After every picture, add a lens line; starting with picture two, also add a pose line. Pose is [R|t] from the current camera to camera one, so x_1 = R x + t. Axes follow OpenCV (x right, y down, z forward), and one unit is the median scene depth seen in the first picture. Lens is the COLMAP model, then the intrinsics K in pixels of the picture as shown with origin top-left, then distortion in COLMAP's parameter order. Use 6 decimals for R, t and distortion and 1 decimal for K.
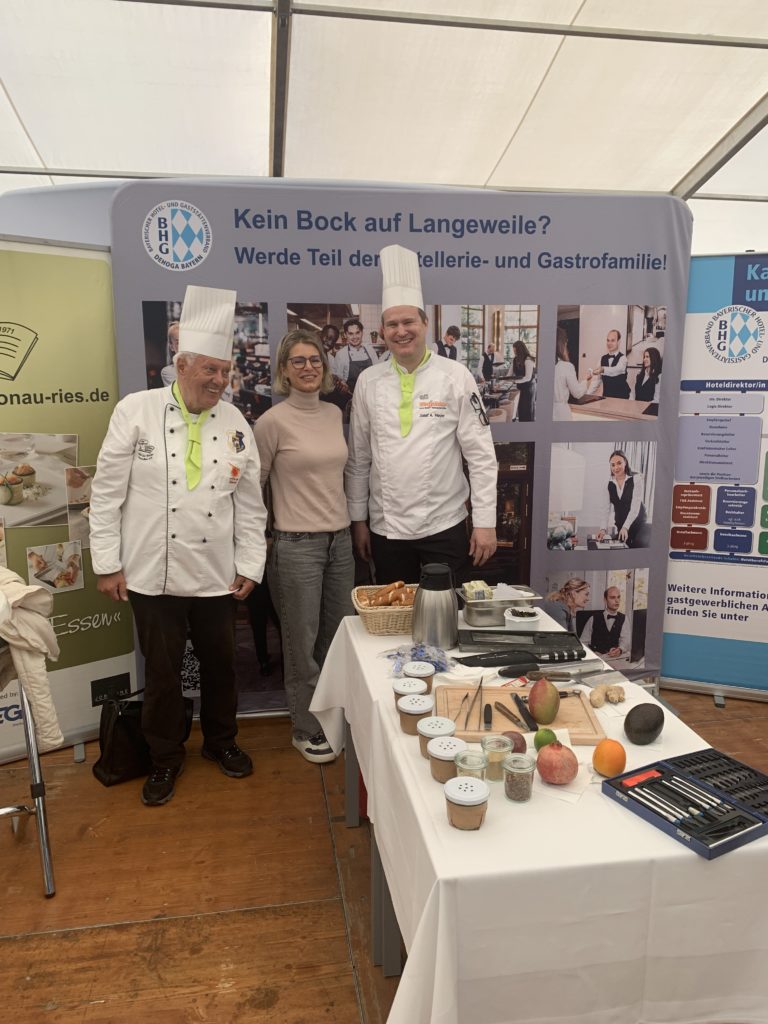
lens RADIAL K [[760.0, 0, 381.1], [0, 760.0, 506.4], [0, 0, 1]] dist [0.005496, -0.000942]
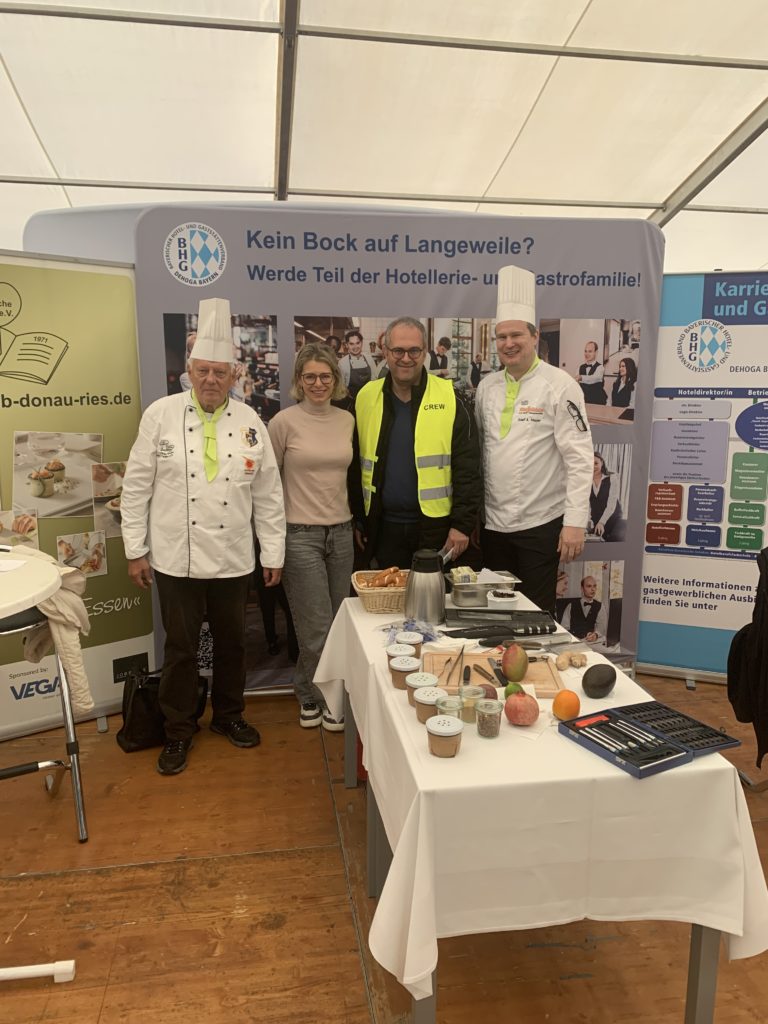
lens RADIAL K [[756.7, 0, 384.0], [0, 756.7, 512.0], [0, 0, 1]] dist [-0.002136, 0.001807]
pose [[0.999980, 0.005417, 0.003270, 0.004737], [-0.005426, 0.999981, 0.002776, 0.013863], [-0.003255, -0.002793, 0.999991, -0.100908]]
